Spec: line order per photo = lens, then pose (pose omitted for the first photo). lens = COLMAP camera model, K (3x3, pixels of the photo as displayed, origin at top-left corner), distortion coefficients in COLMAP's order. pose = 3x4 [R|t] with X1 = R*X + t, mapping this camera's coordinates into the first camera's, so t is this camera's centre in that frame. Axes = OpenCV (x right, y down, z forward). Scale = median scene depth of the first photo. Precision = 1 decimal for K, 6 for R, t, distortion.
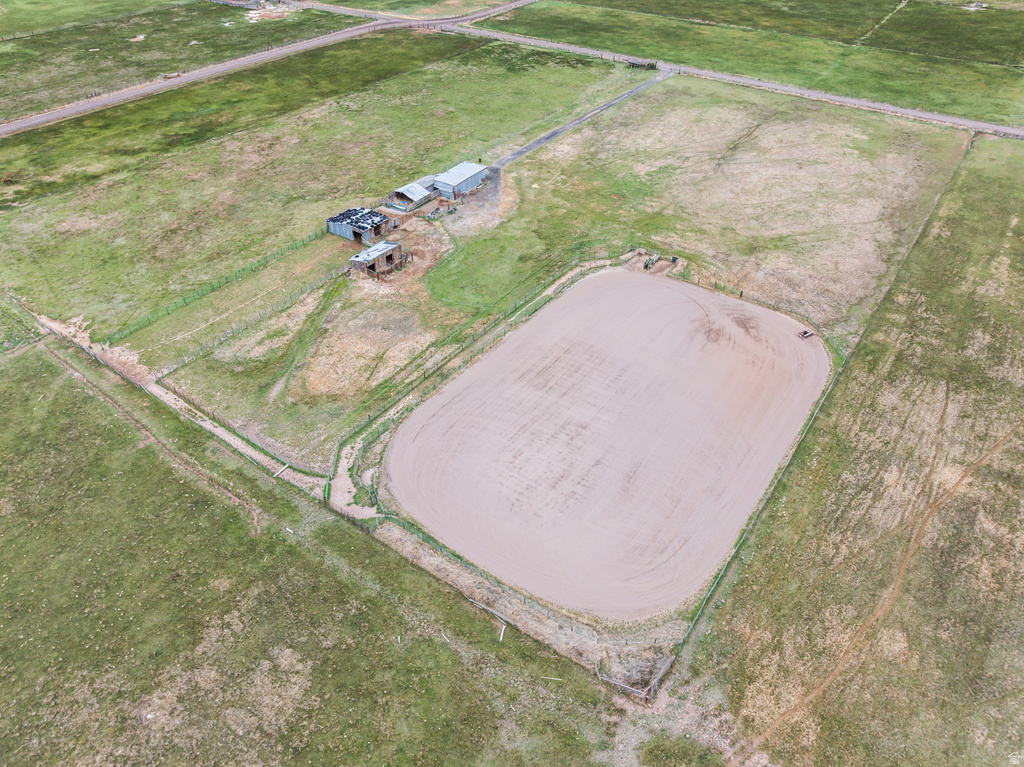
lens RADIAL K [[720.8, 0, 517.0], [0, 720.8, 379.1], [0, 0, 1]] dist [-0.041836, 0.006795]
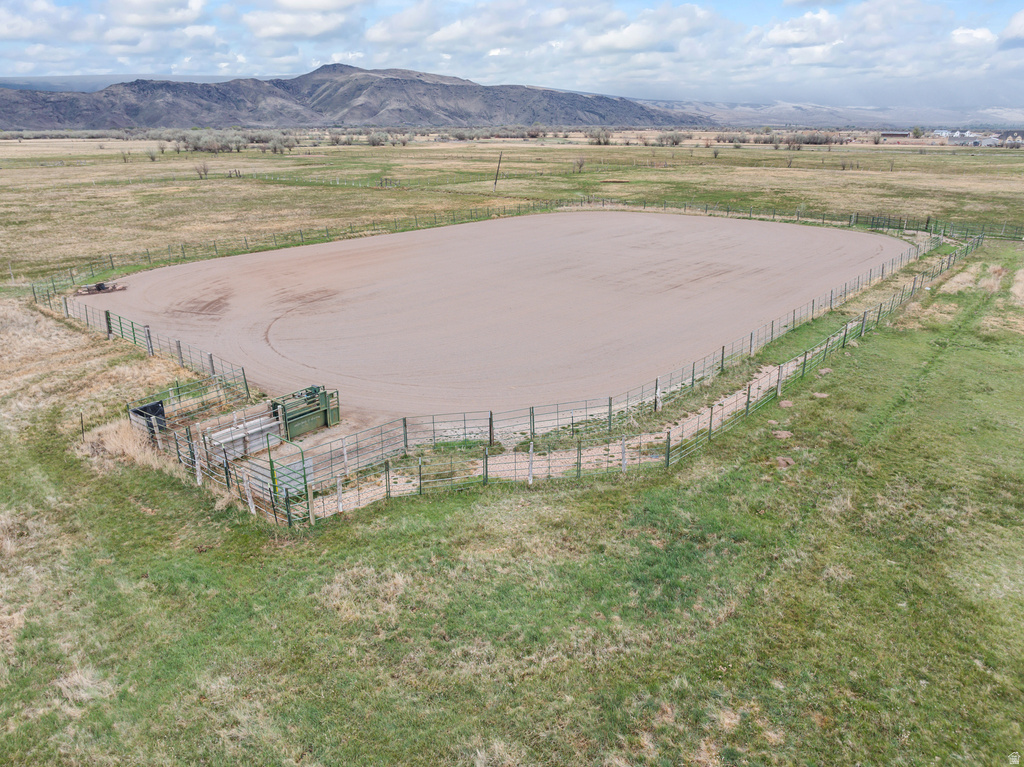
lens RADIAL K [[722.5, 0, 516.2], [0, 722.5, 379.2], [0, 0, 1]] dist [-0.057112, 0.030417]
pose [[-0.996874, -0.023875, 0.075317, 0.113490], [0.050925, 0.534679, 0.843519, -0.330902], [-0.060409, 0.844718, -0.531792, 1.106983]]
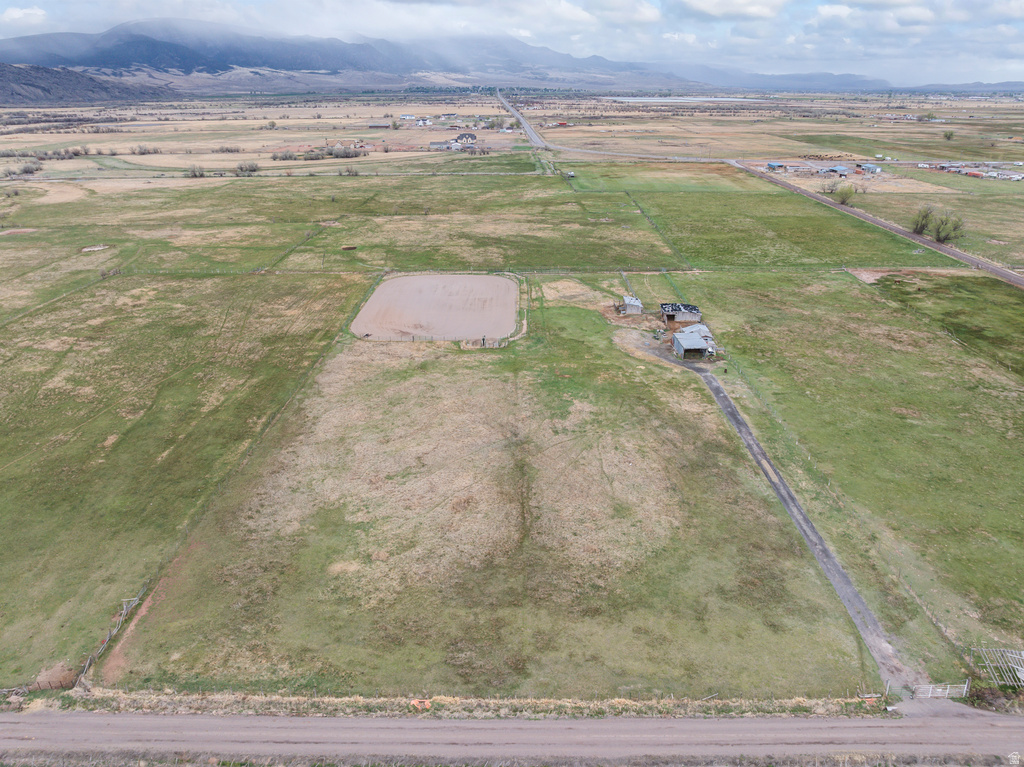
lens RADIAL K [[720.8, 0, 517.0], [0, 720.8, 379.1], [0, 0, 1]] dist [-0.041836, 0.006795]
pose [[-0.820390, 0.220454, -0.527598, 0.890865], [-0.351340, 0.533623, 0.769289, -1.225699], [0.451132, 0.816484, -0.360325, 1.613039]]
